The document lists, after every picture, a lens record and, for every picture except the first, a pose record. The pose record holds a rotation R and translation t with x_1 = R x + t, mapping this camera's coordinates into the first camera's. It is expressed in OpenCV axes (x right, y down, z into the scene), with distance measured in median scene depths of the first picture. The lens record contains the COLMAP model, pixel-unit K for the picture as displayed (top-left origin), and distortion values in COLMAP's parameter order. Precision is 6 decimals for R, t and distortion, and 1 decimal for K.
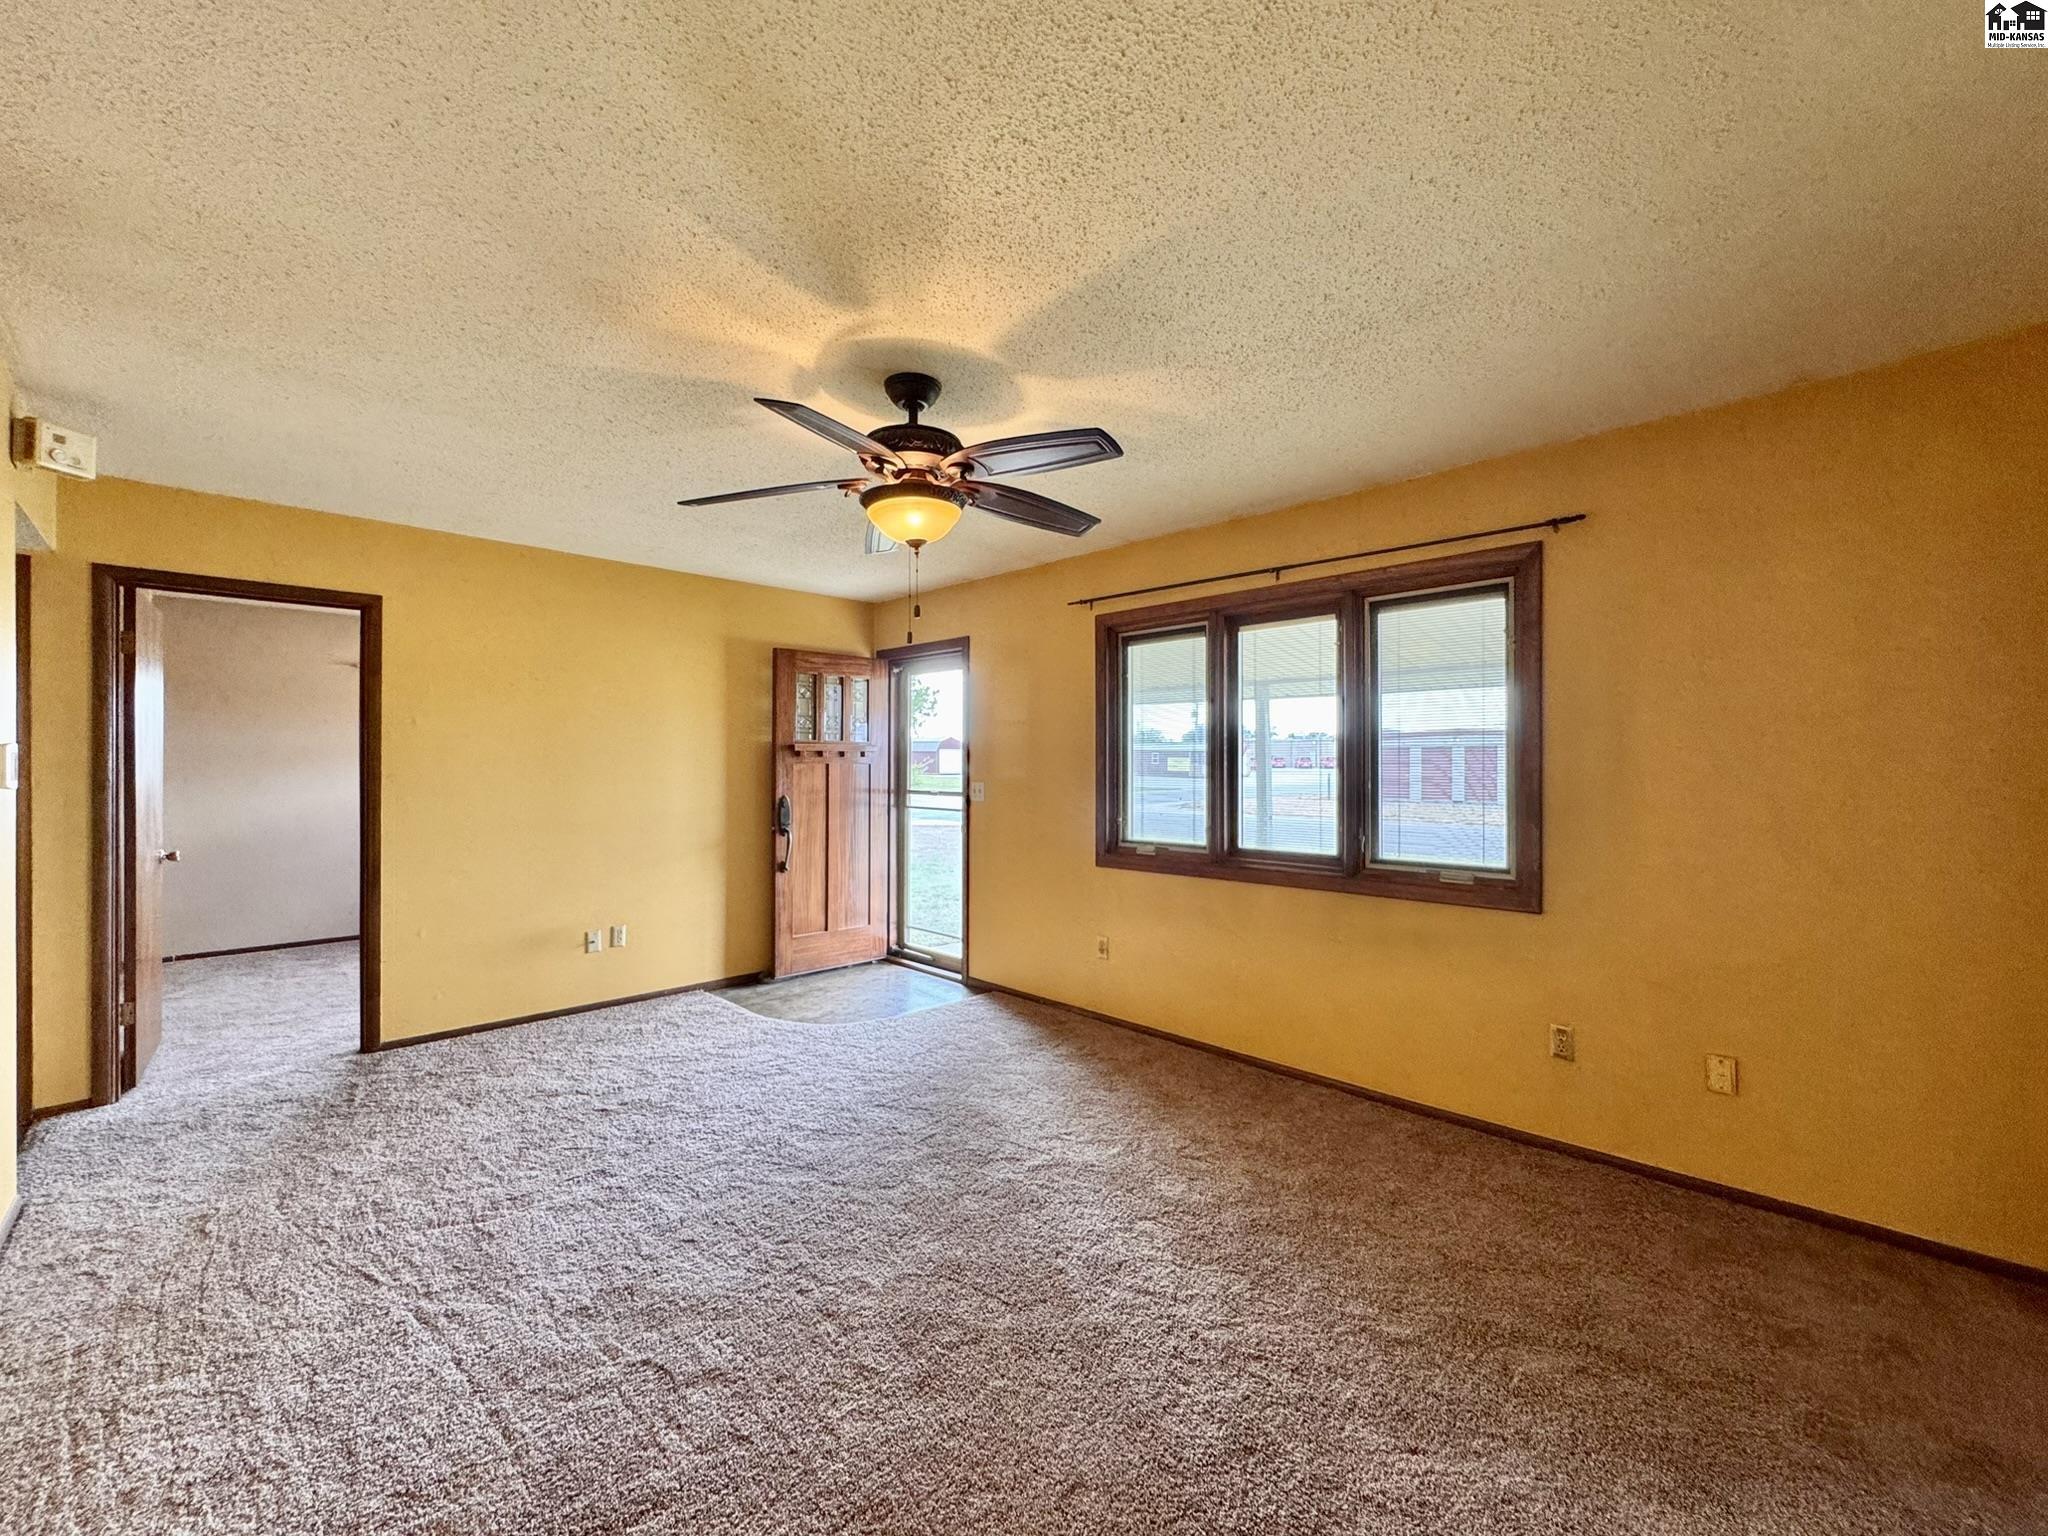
lens RADIAL K [[830.0, 0, 1030.9], [0, 830.0, 757.6], [0, 0, 1]] dist [-0.003105, 0.000319]
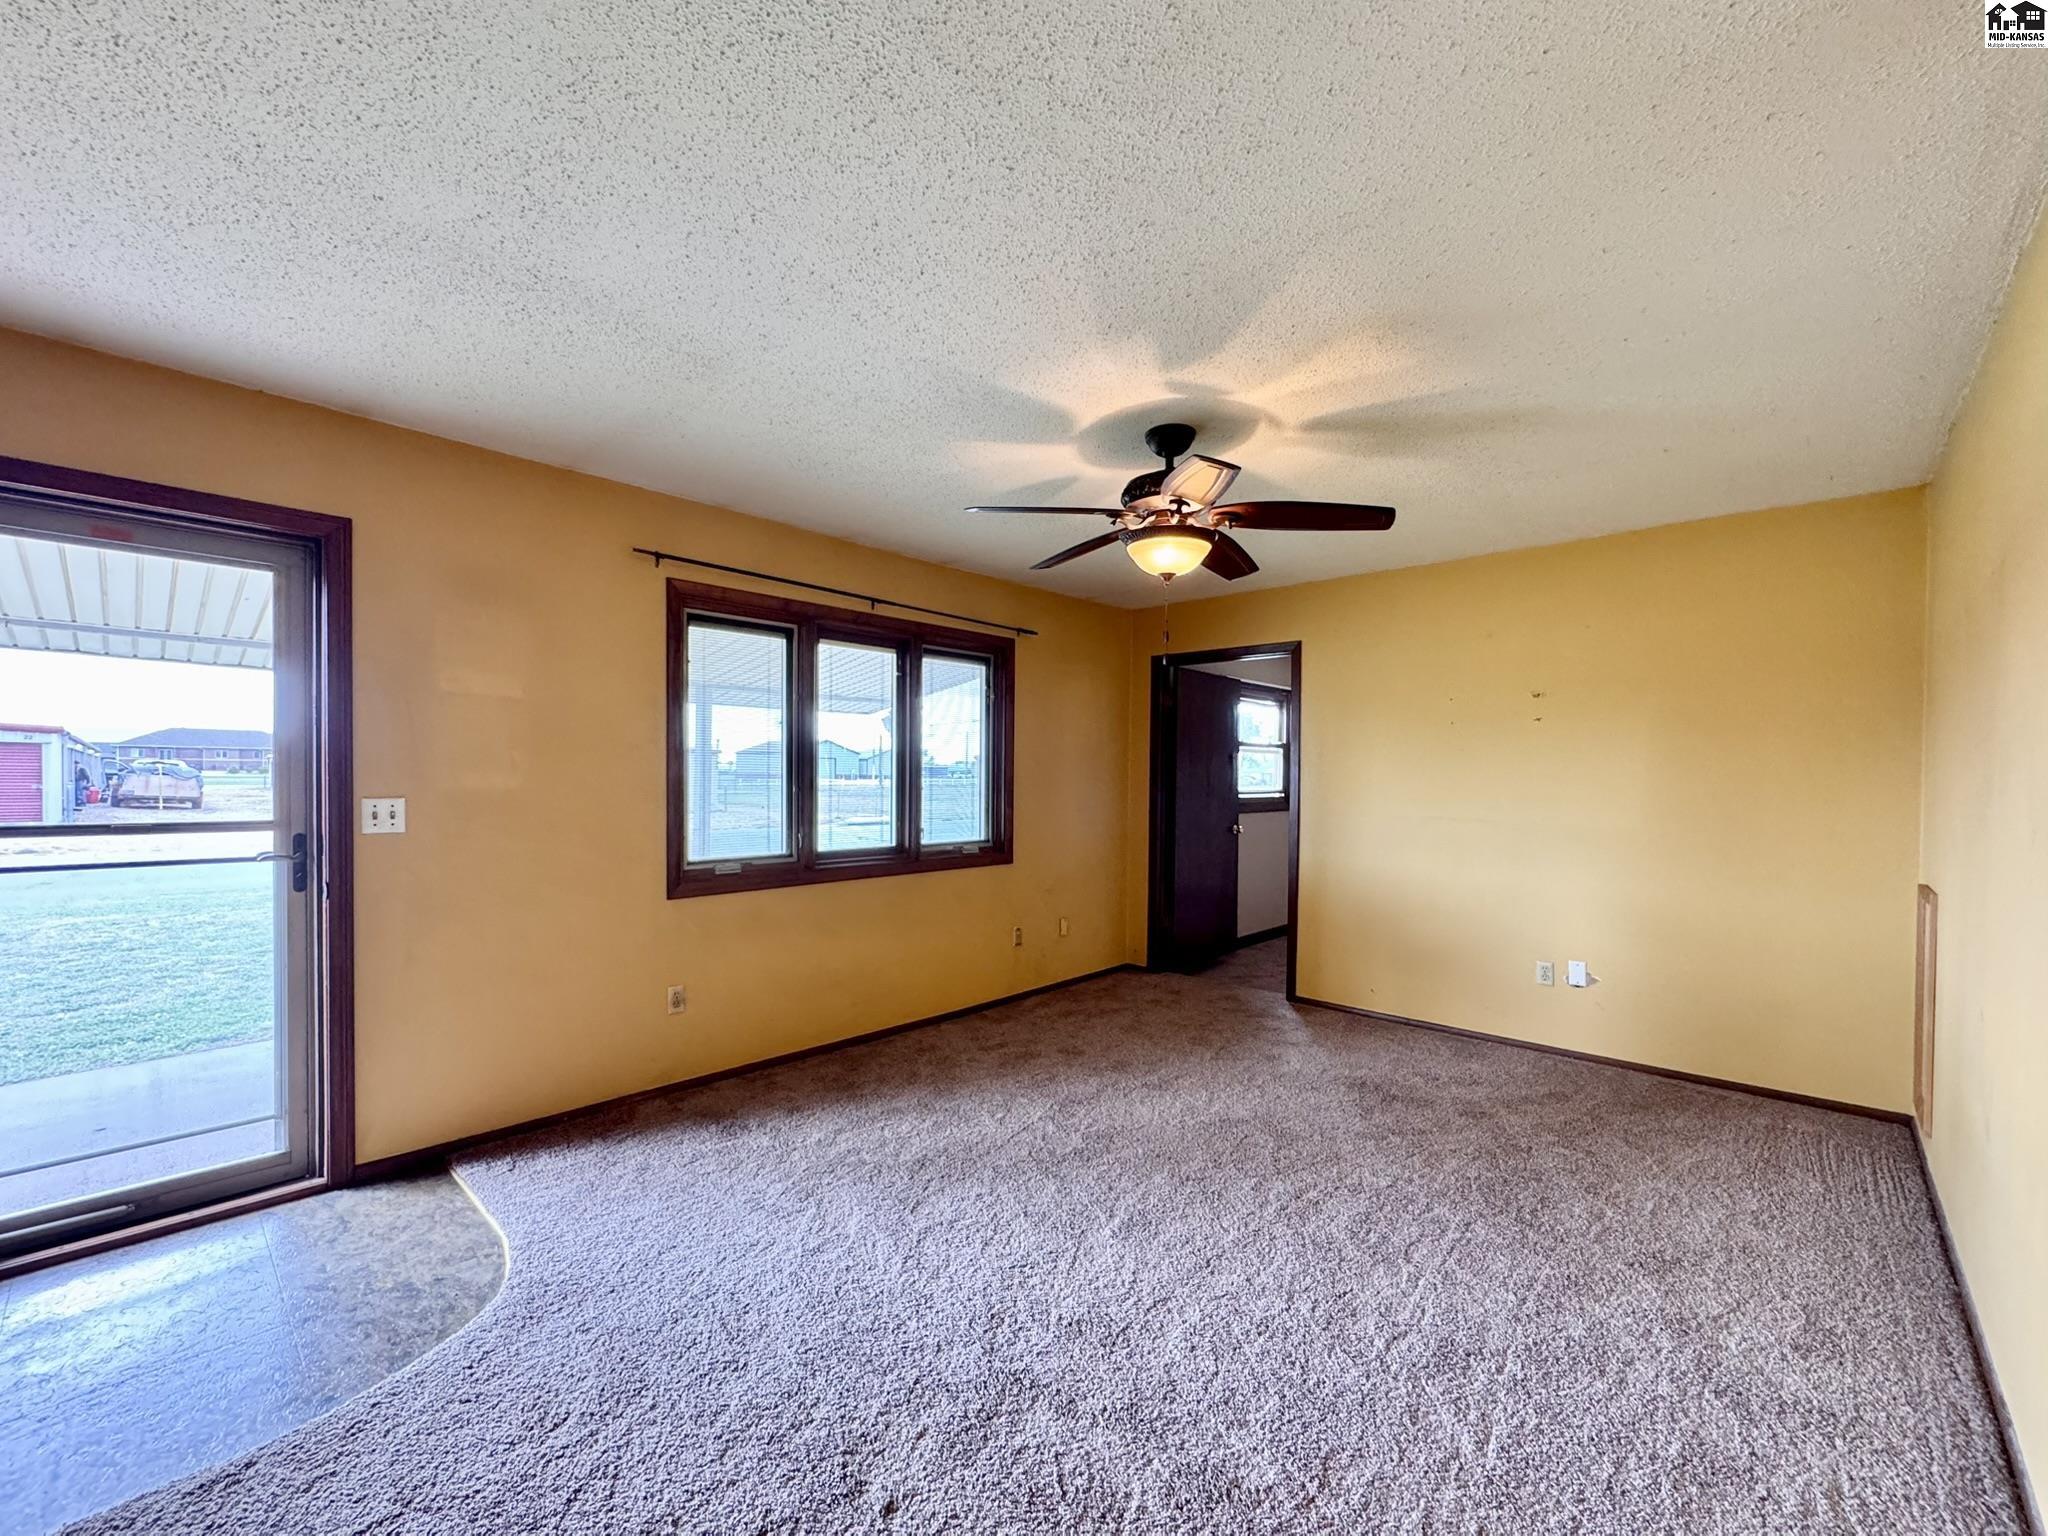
lens RADIAL K [[830.0, 0, 1030.2], [0, 830.0, 786.7], [0, 0, 1]] dist [-0.003105, 0.000319]
pose [[-0.031237, -0.014341, 0.999409, -0.845998], [-0.017671, 0.999749, 0.013794, 0.008763], [-0.999356, -0.017230, -0.031482, 0.817436]]
